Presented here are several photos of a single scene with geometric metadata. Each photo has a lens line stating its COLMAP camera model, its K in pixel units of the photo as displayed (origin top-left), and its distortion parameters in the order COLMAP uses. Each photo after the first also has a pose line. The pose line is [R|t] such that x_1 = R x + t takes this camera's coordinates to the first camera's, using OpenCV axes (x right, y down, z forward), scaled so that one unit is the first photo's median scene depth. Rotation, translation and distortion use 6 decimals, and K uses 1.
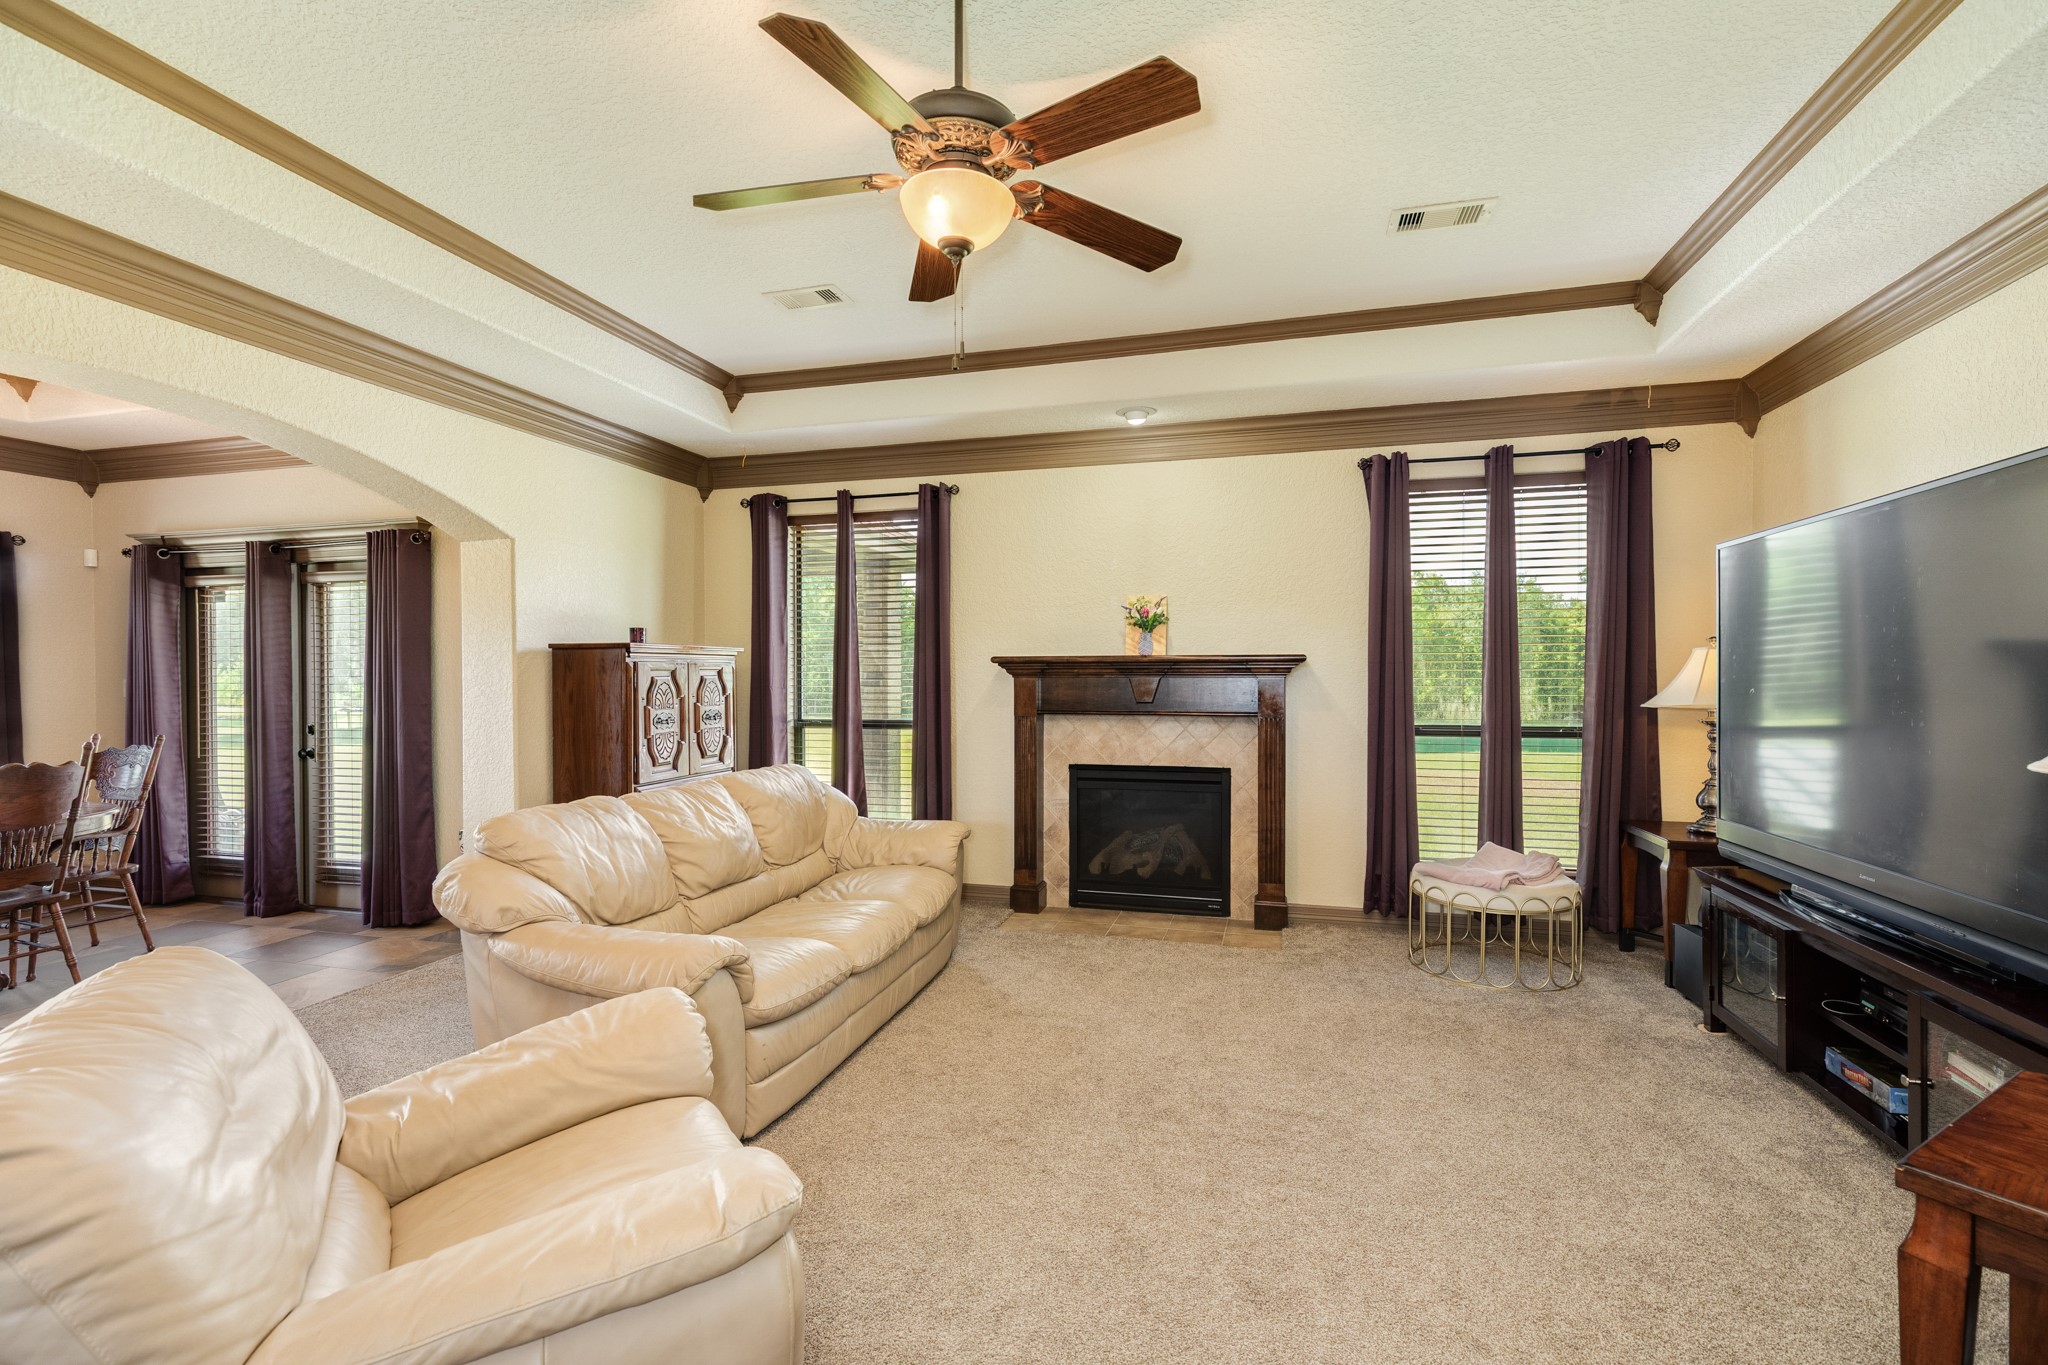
lens RADIAL K [[906.2, 0, 1021.9], [0, 906.2, 687.4], [0, 0, 1]] dist [0.000262, 0.000412]
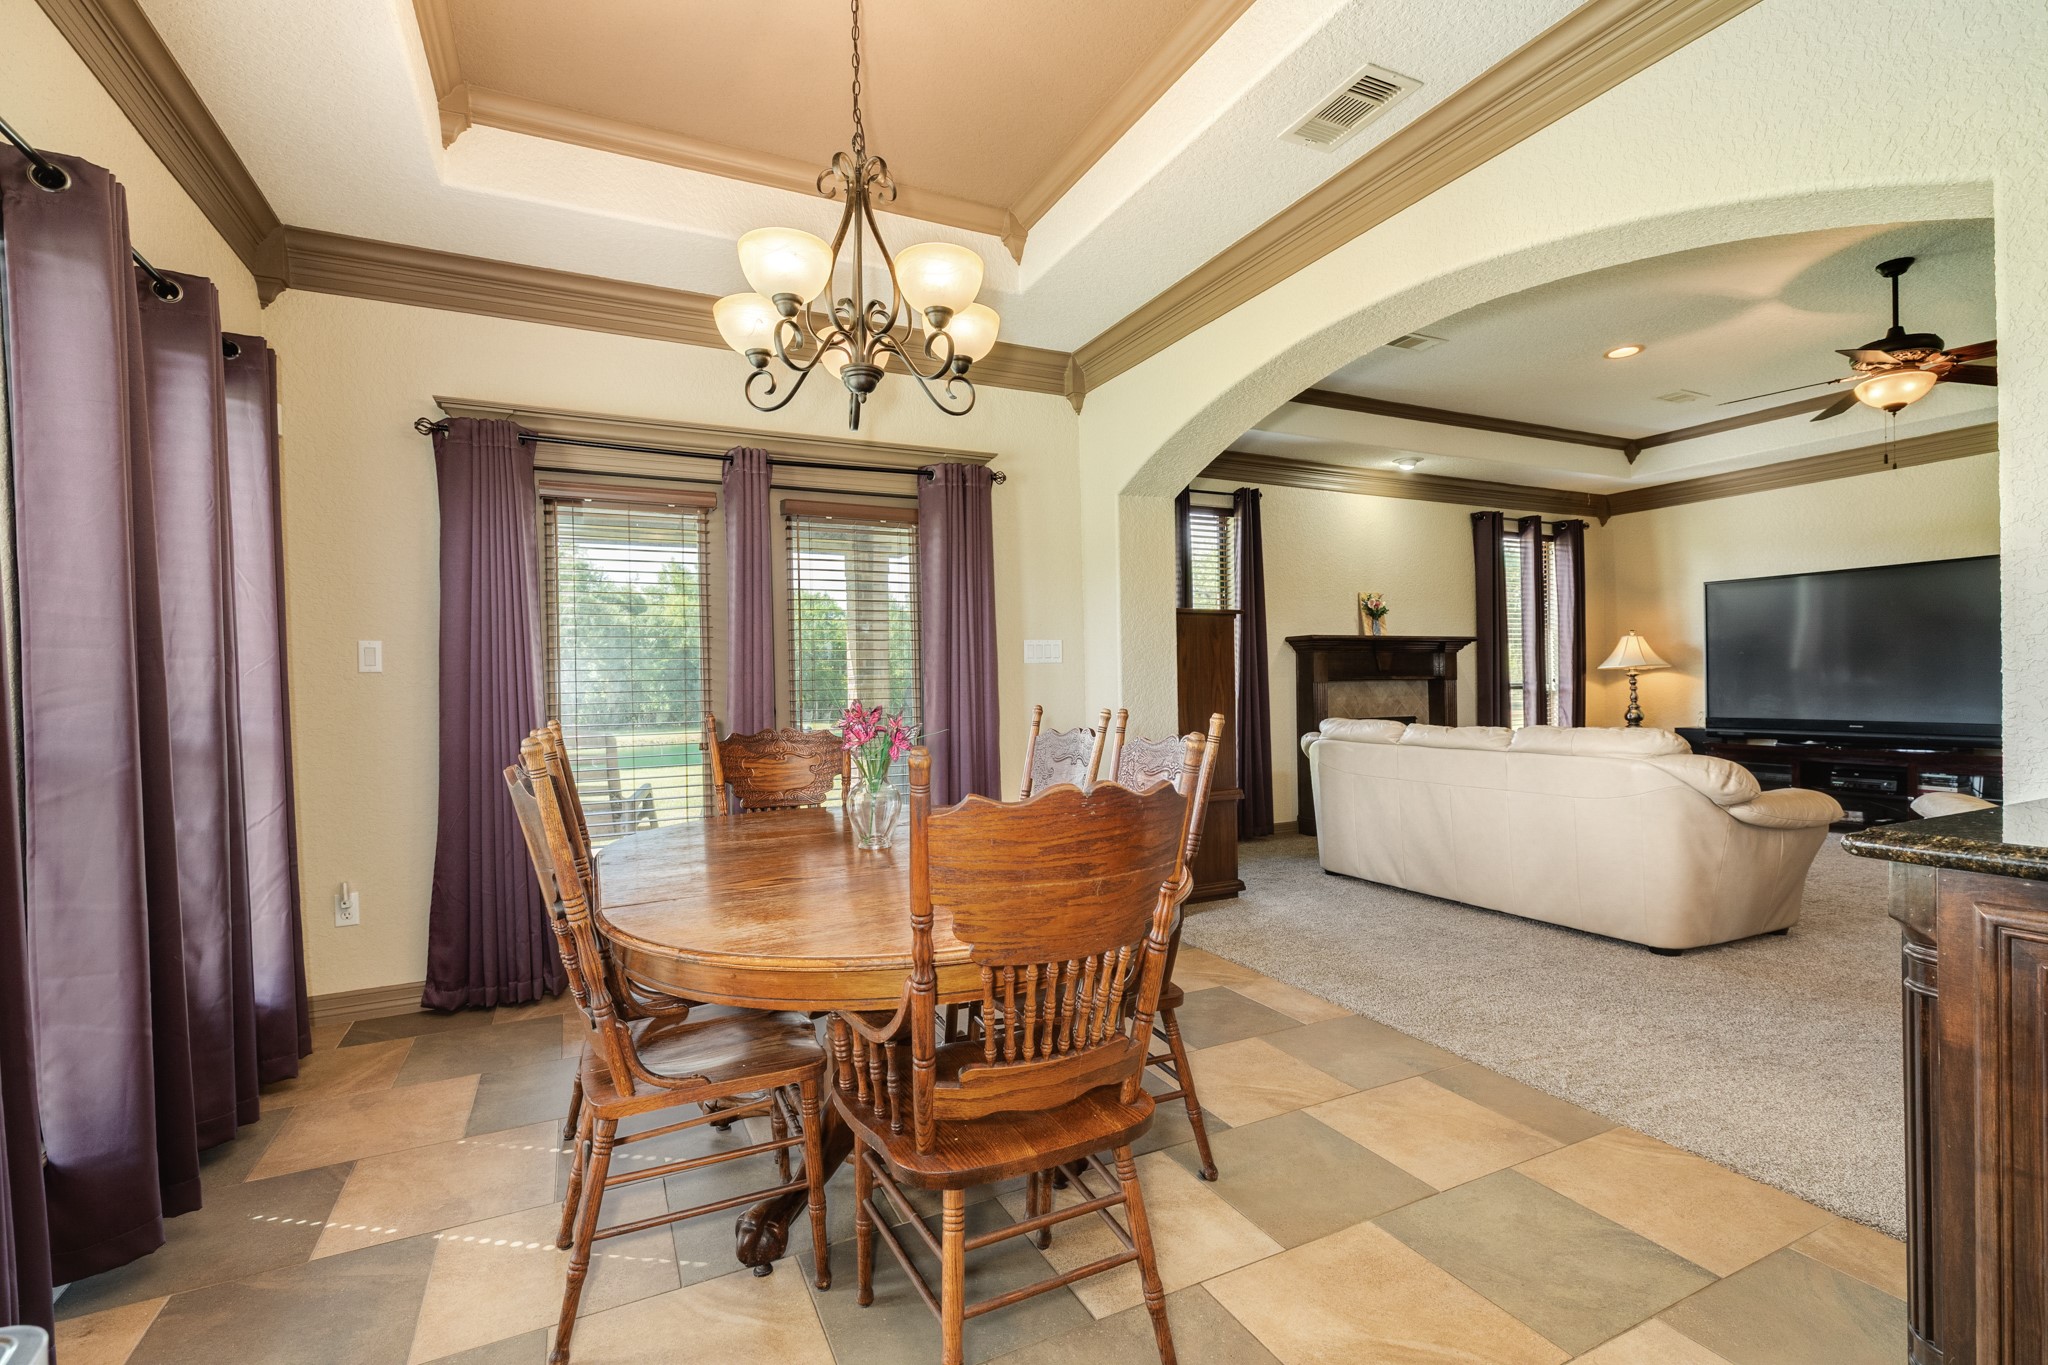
lens RADIAL K [[906.2, 0, 1021.9], [0, 906.2, 687.4], [0, 0, 1]] dist [0.000262, 0.000412]
pose [[0.759797, -0.012460, 0.650041, -1.152502], [0.021116, 0.999762, -0.005519, 0.037460], [-0.649817, 0.017920, 0.759879, 0.308103]]
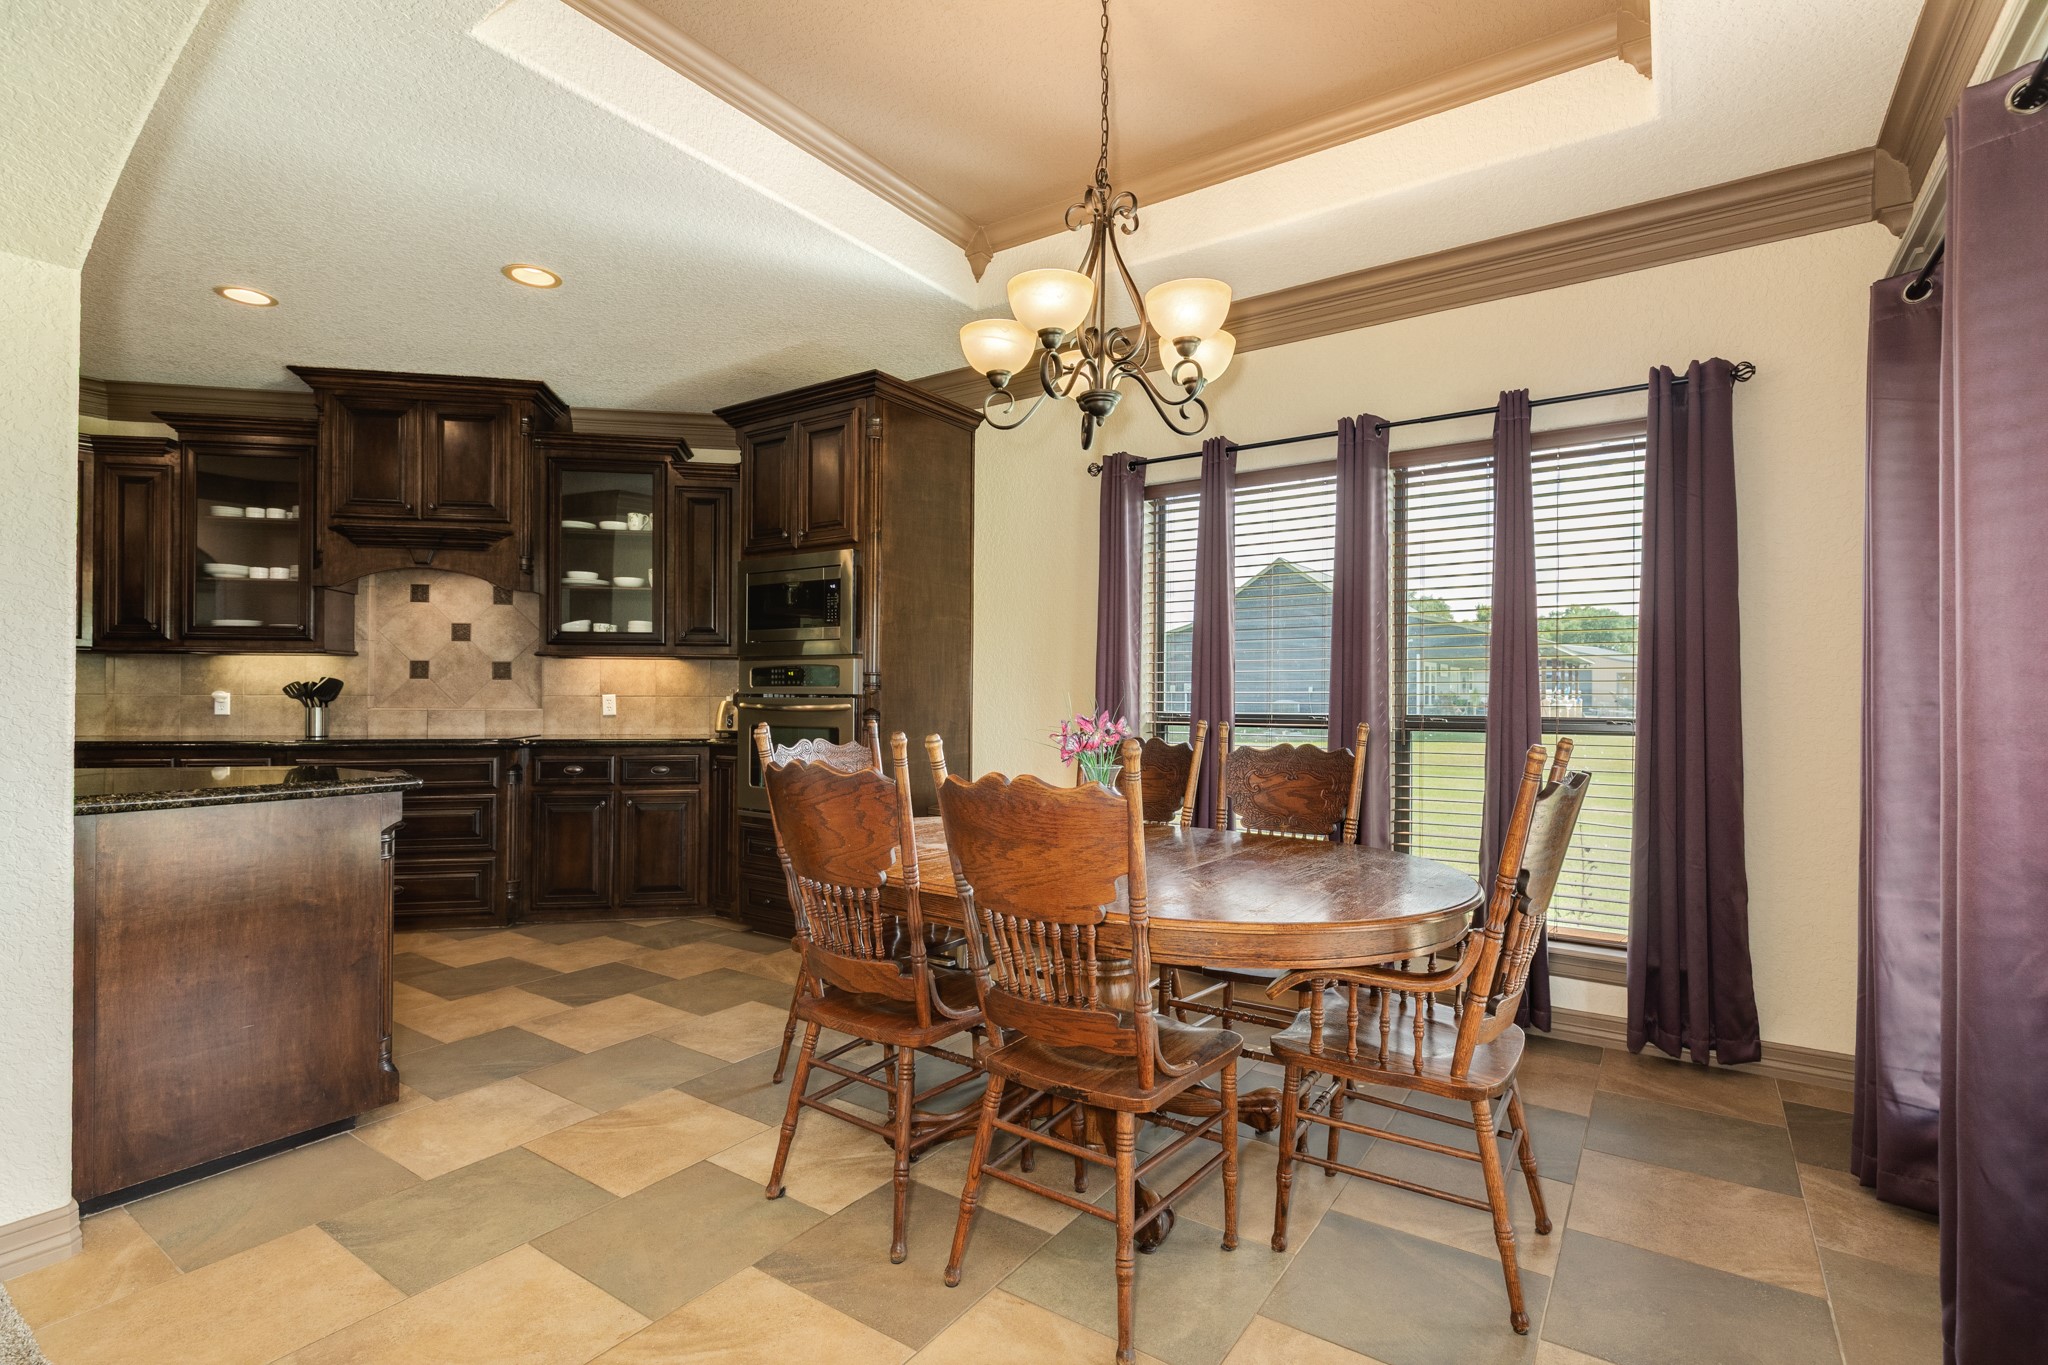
lens RADIAL K [[958.1, 0, 1023.0], [0, 958.1, 687.1], [0, 0, 1]] dist [-0.000257, -0.001284]
pose [[-0.334337, -0.004883, -0.942441, -0.457089], [-0.014826, 0.999890, 0.000079, 0.027364], [0.942337, 0.013999, -0.334373, 0.813996]]
